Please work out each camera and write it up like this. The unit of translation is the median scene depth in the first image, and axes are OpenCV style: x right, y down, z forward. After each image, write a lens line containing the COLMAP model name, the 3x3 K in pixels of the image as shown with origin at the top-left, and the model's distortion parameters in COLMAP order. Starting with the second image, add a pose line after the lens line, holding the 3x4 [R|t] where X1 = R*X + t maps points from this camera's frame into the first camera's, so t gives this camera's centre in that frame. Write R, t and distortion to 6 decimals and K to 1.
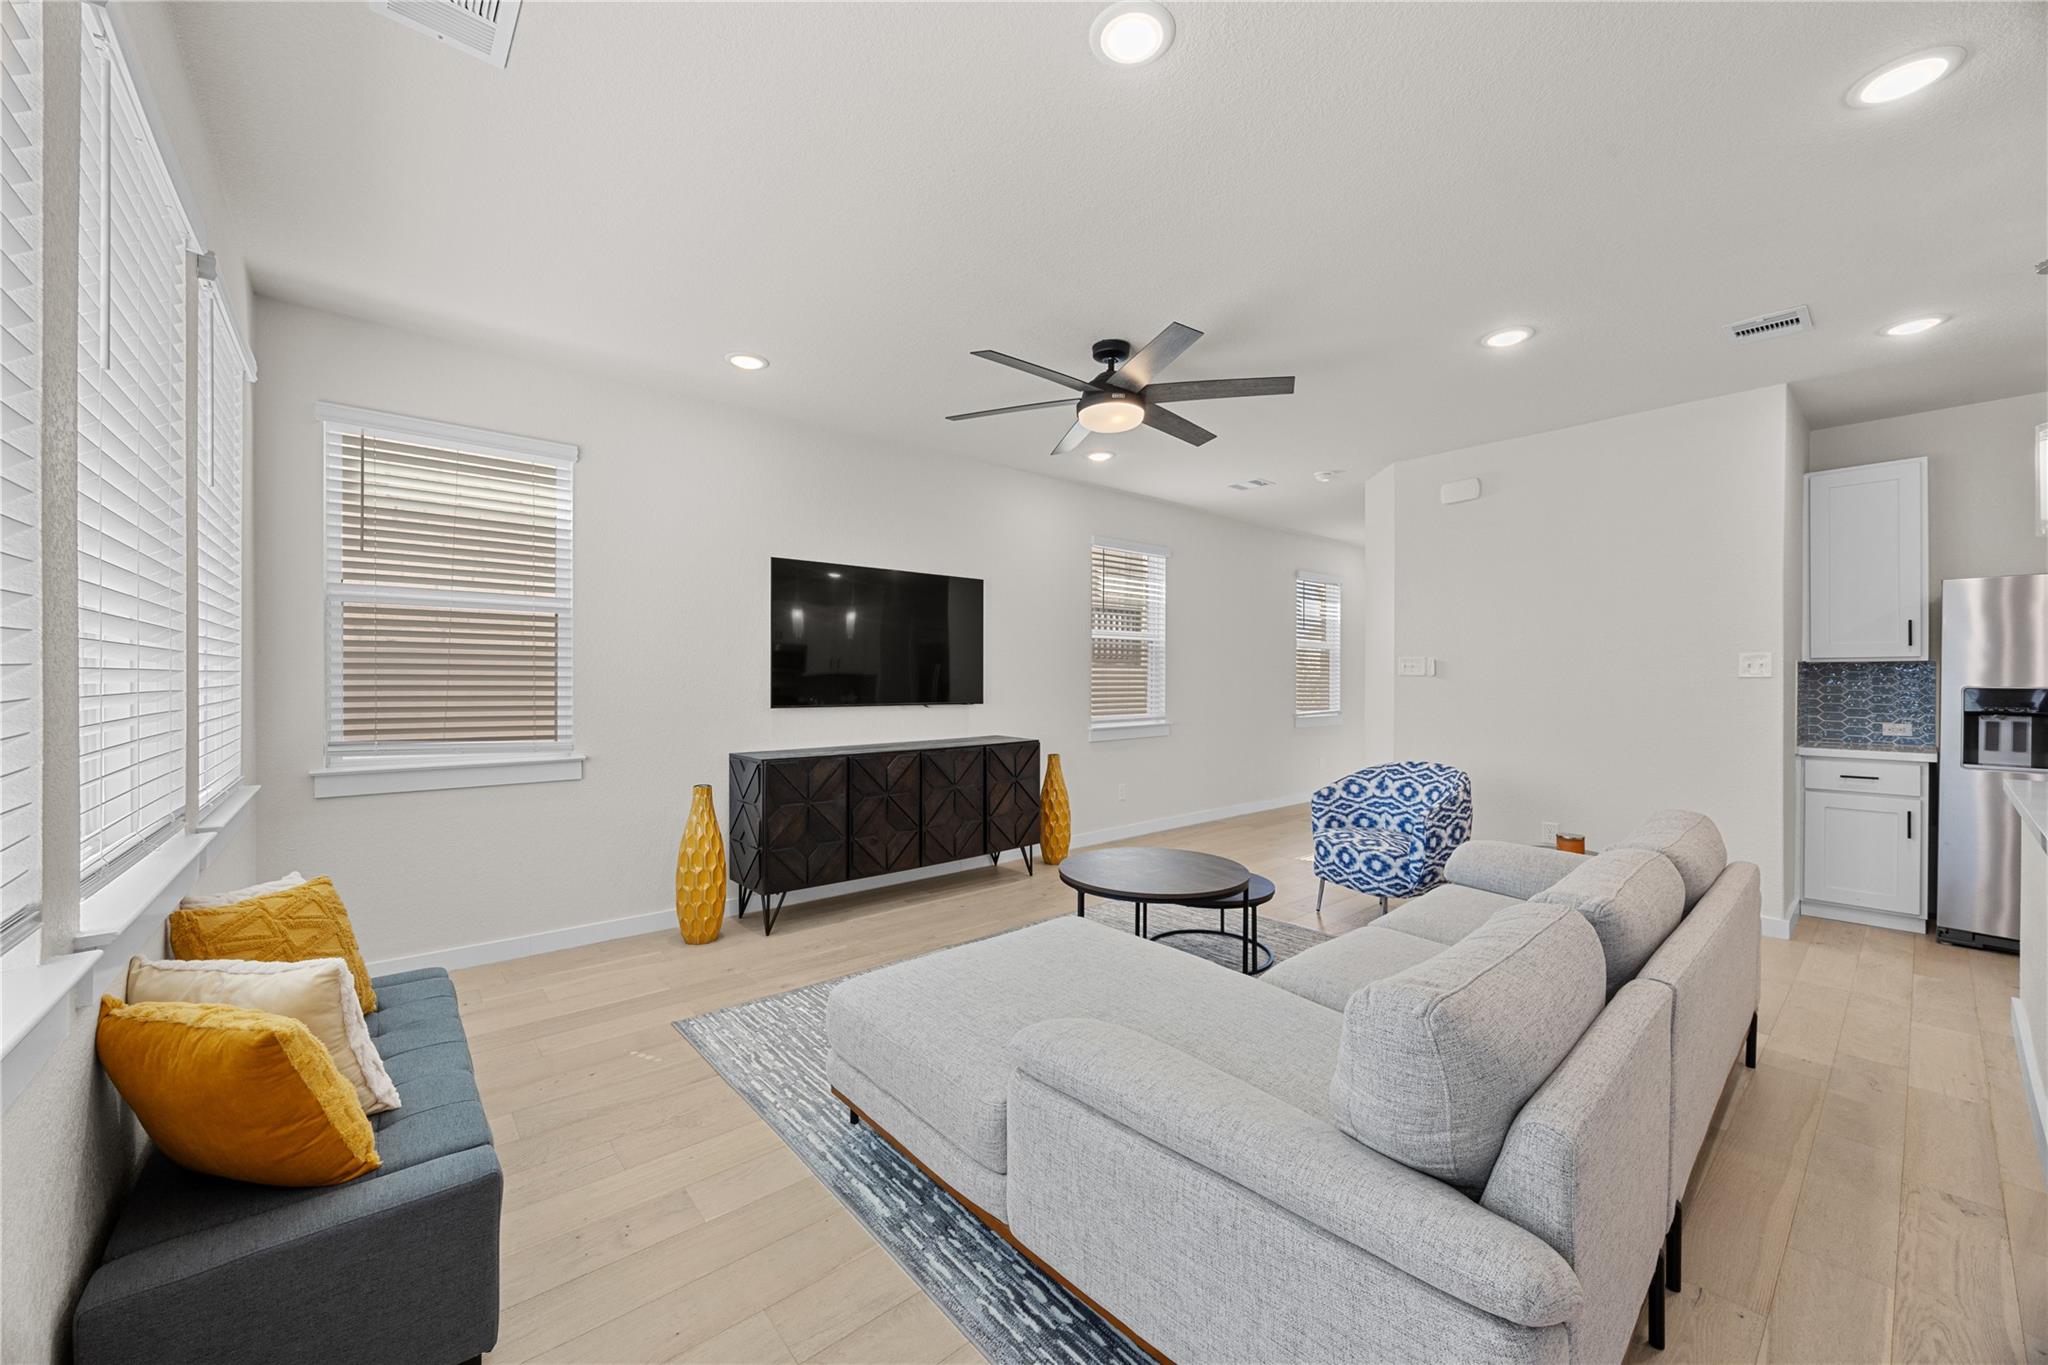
lens RADIAL K [[776.8, 0, 1021.5], [0, 776.8, 683.0], [0, 0, 1]] dist [-0.003496, 0.000224]
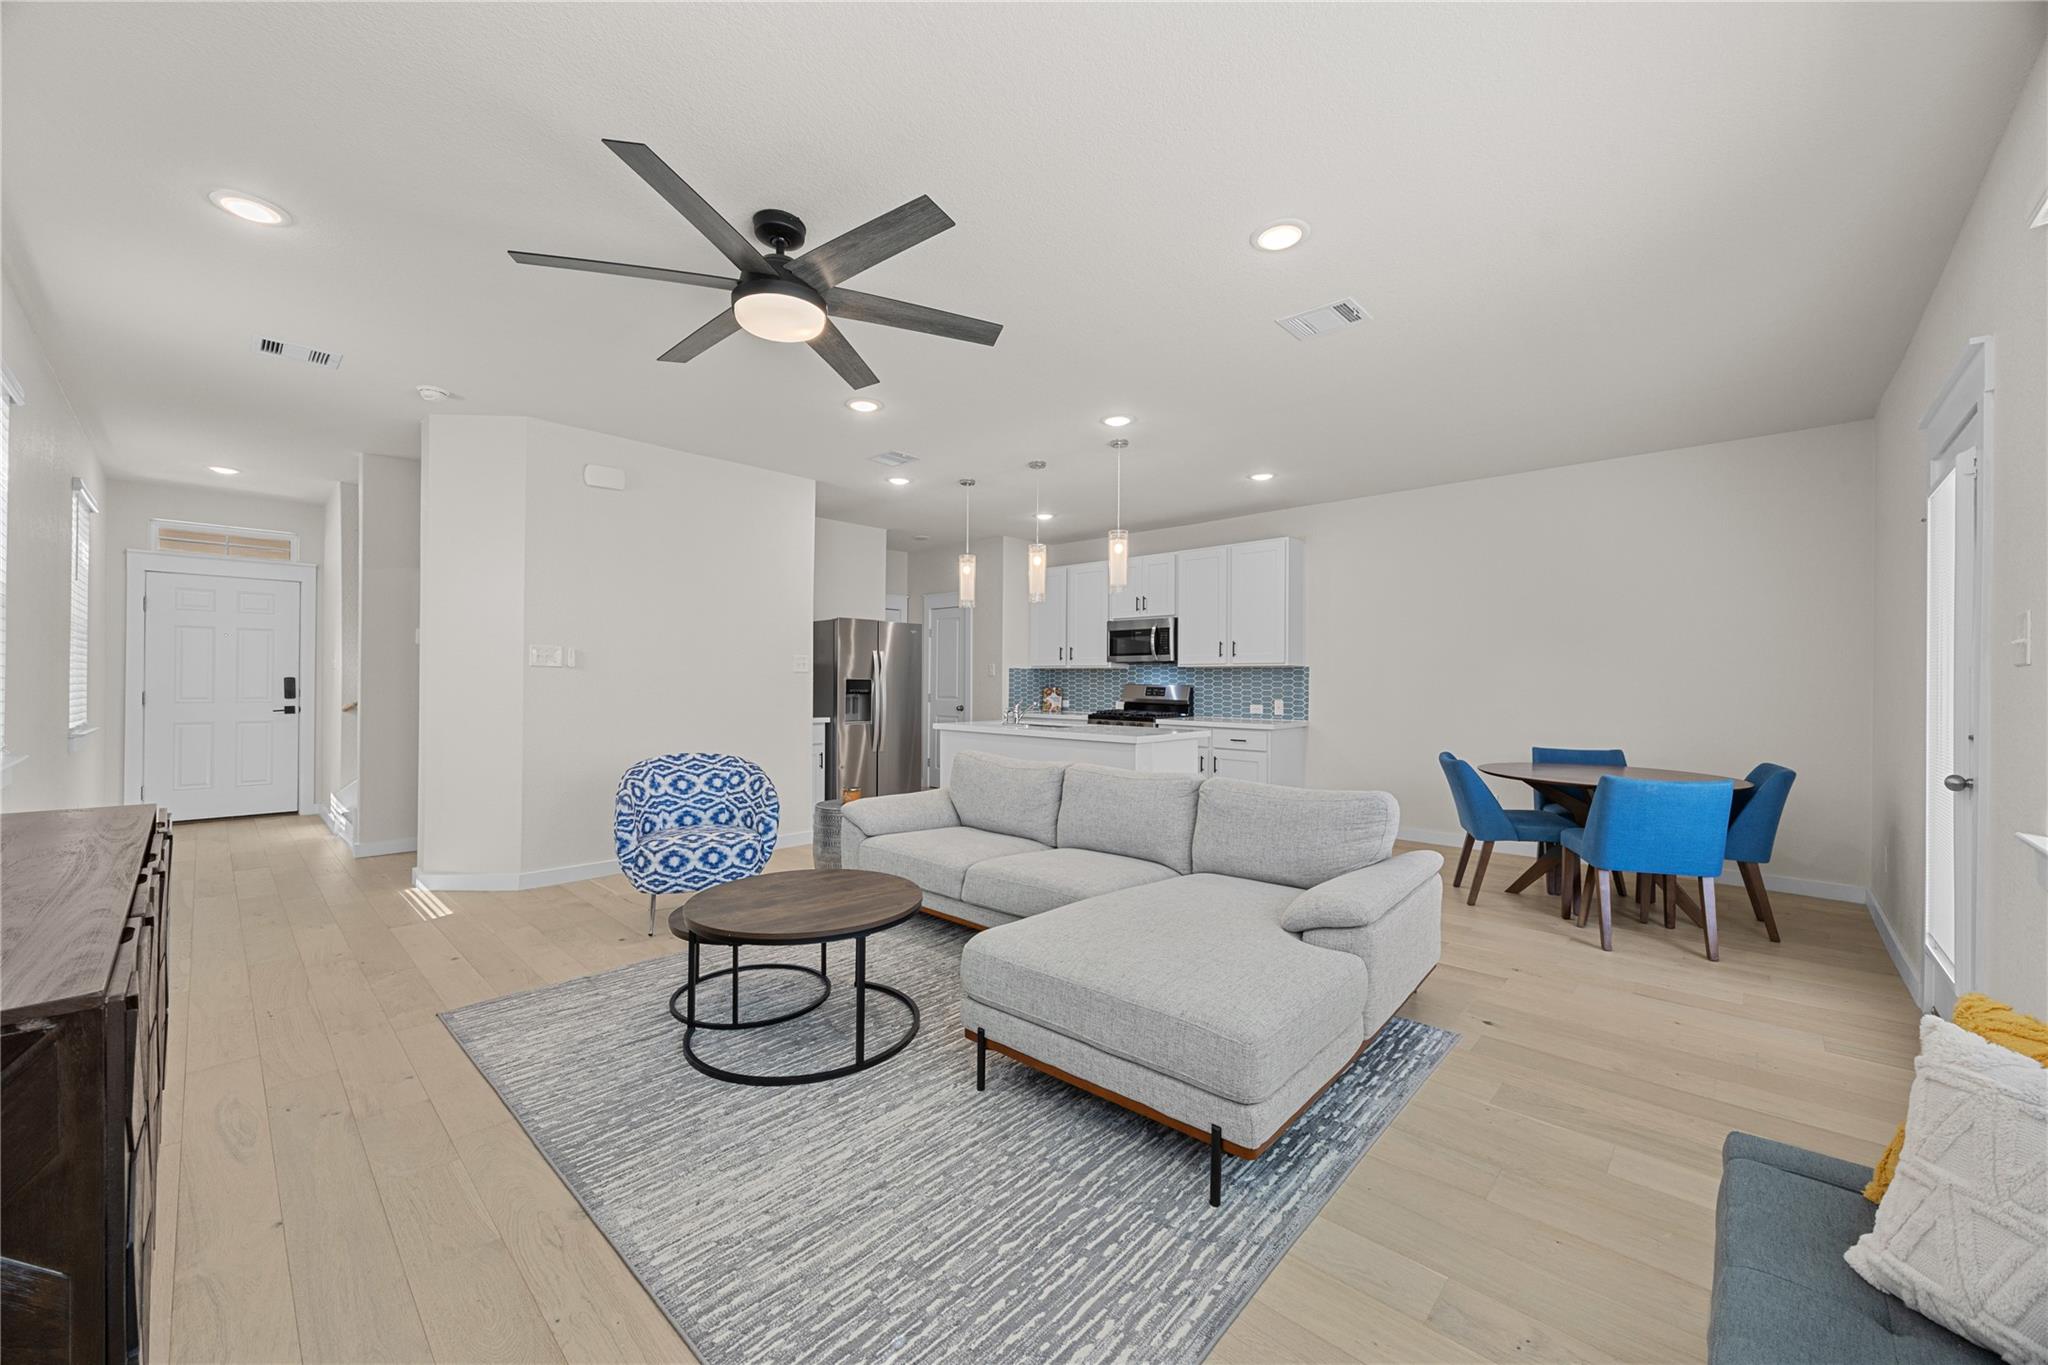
lens RADIAL K [[776.8, 0, 1028.4], [0, 776.8, 678.0], [0, 0, 1]] dist [-0.003496, 0.000224]
pose [[-0.116745, 0.004276, 0.993153, -0.551820], [0.001359, 0.999990, -0.004146, 0.010205], [-0.993161, 0.000865, -0.116749, 0.709956]]
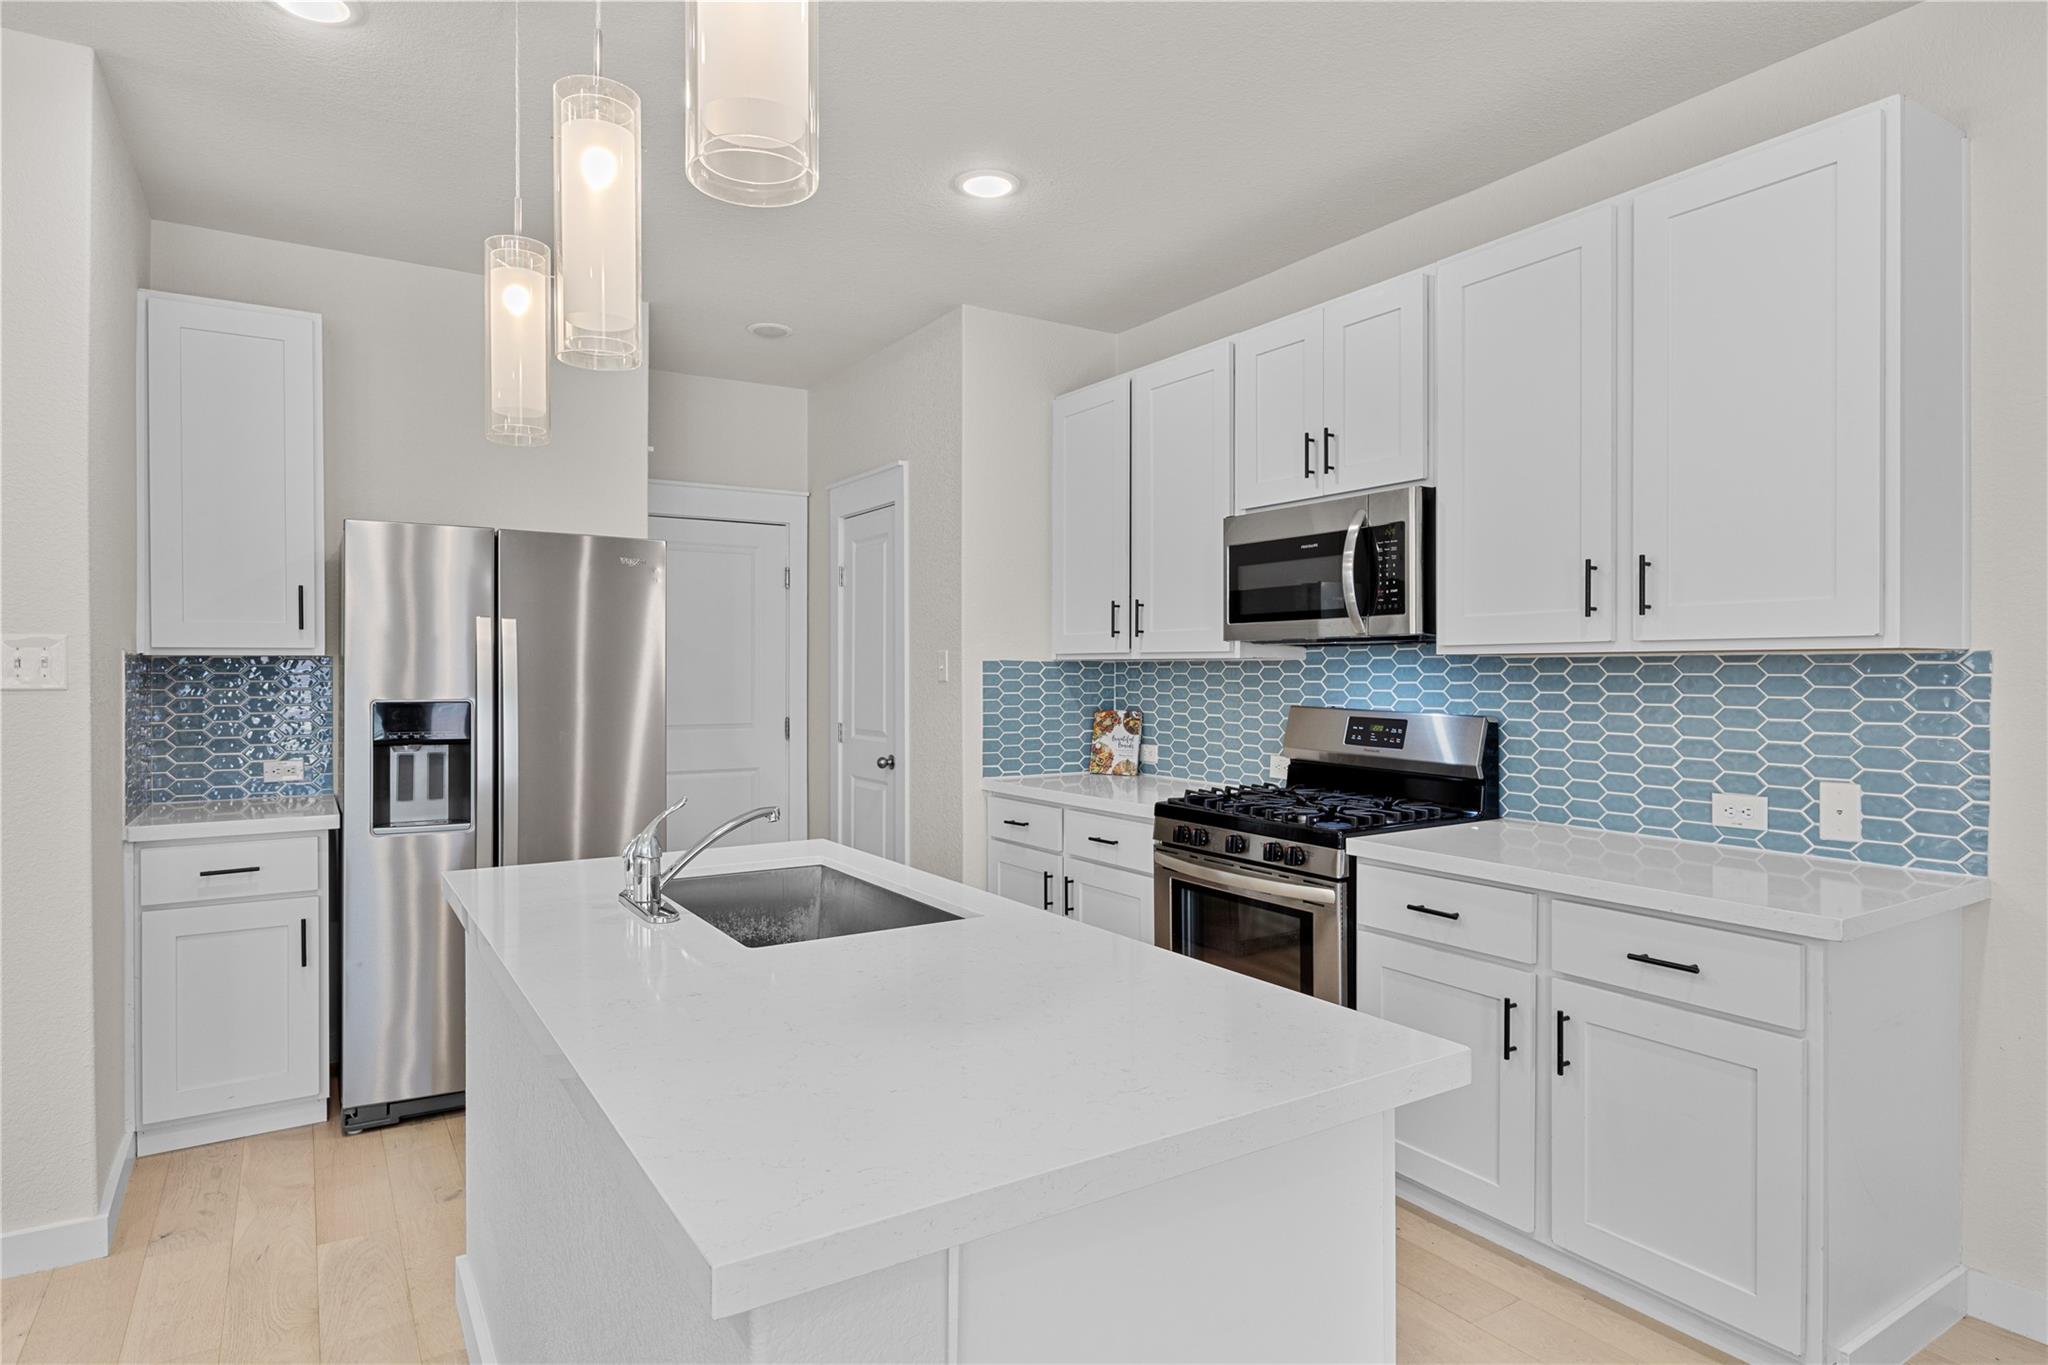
lens RADIAL K [[1139.5, 0, 1025.0], [0, 1139.5, 674.4], [0, 0, 1]] dist [-0.001437, -0.002227]
pose [[0.139906, -0.002851, 0.990161, 0.367947], [0.006892, 0.999974, 0.001905, -0.012121], [-0.990141, 0.006557, 0.139922, 0.333103]]
